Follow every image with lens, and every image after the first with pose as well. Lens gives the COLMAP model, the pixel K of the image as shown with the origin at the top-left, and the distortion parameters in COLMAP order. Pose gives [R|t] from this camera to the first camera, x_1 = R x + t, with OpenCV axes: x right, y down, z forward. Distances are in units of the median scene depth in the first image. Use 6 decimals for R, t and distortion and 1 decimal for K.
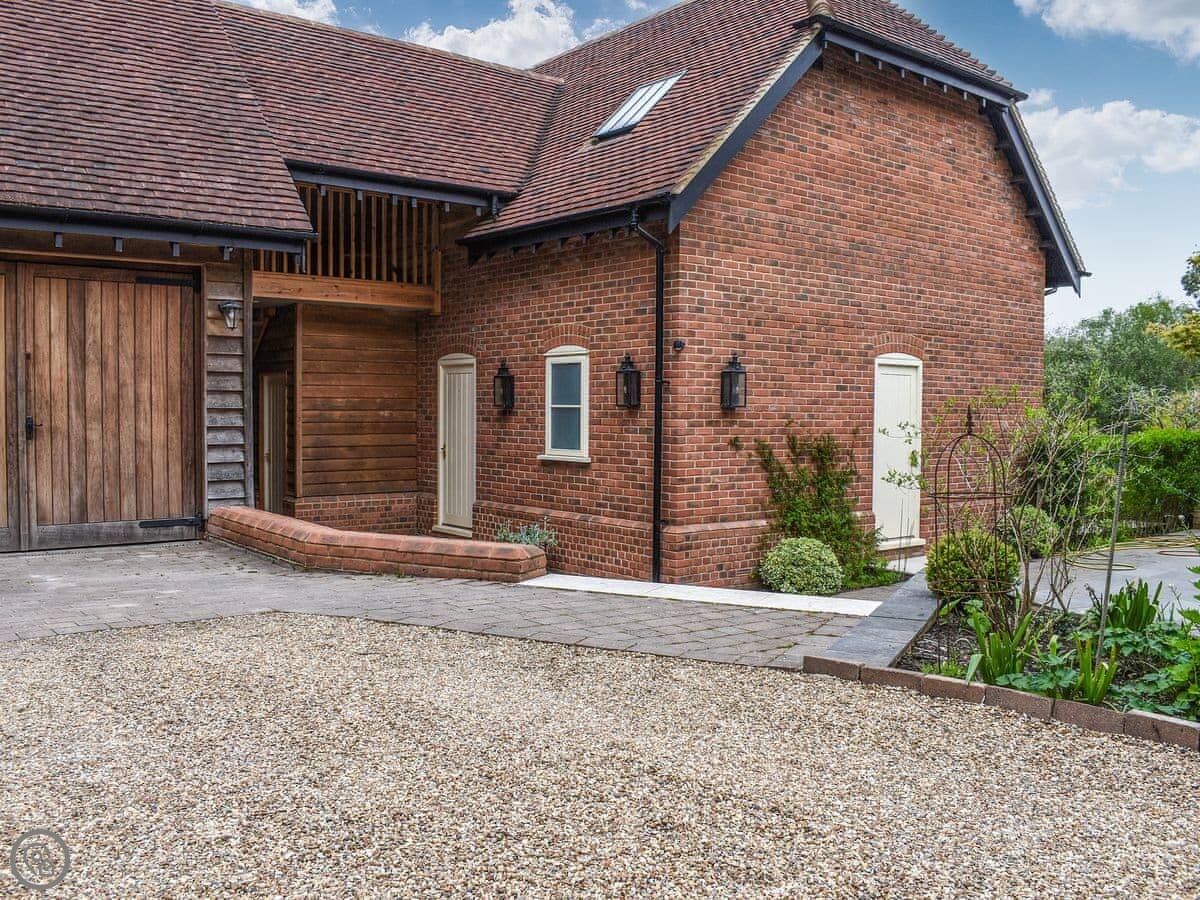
lens RADIAL K [[1066.4, 0, 604.3], [0, 1066.4, 440.9], [0, 0, 1]] dist [-0.085015, 0.011874]
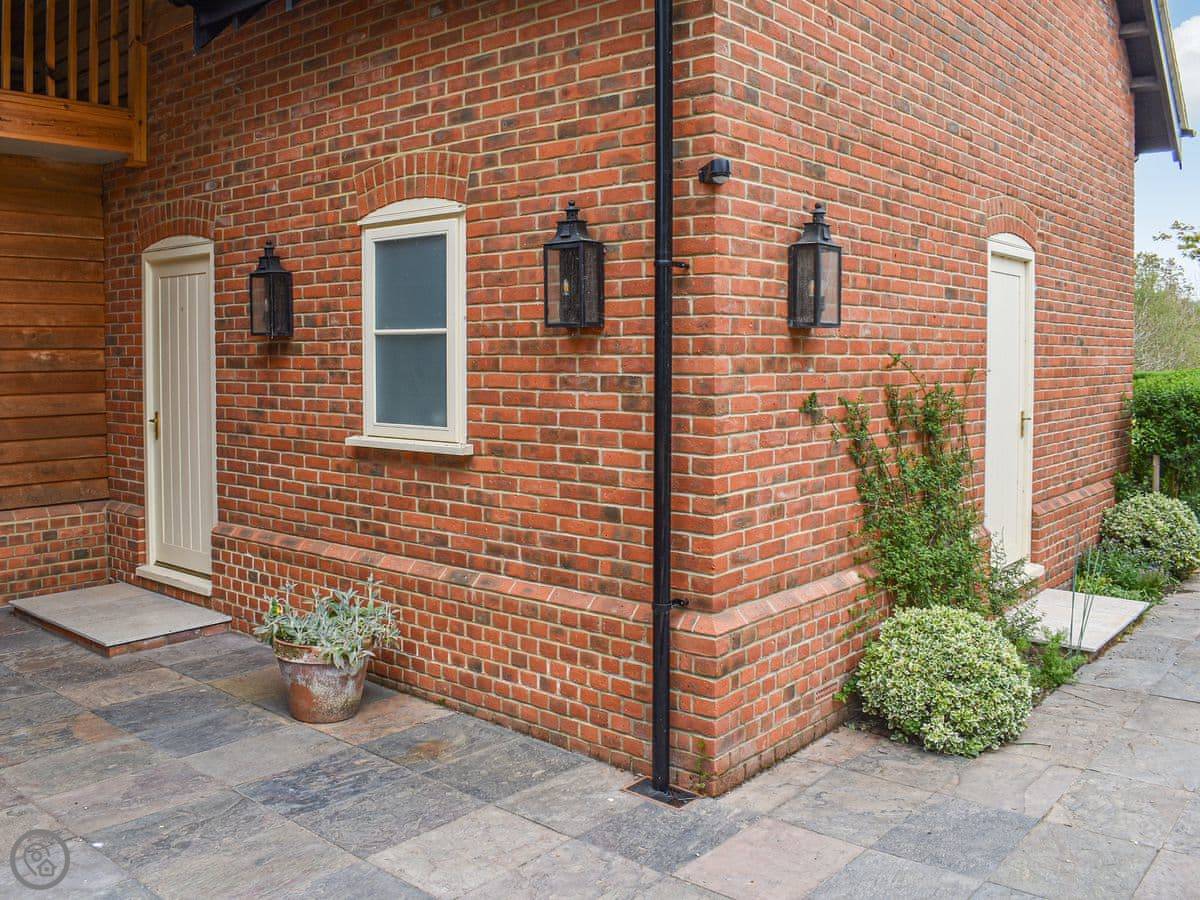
lens RADIAL K [[1060.0, 0, 573.7], [0, 1060.0, 385.1], [0, 0, 1]] dist [-0.086753, 0.011941]
pose [[0.981987, -0.014691, 0.188378, -0.053767], [0.014922, 0.999889, 0.000191, -0.008595], [-0.188360, 0.002623, 0.982097, 0.544873]]
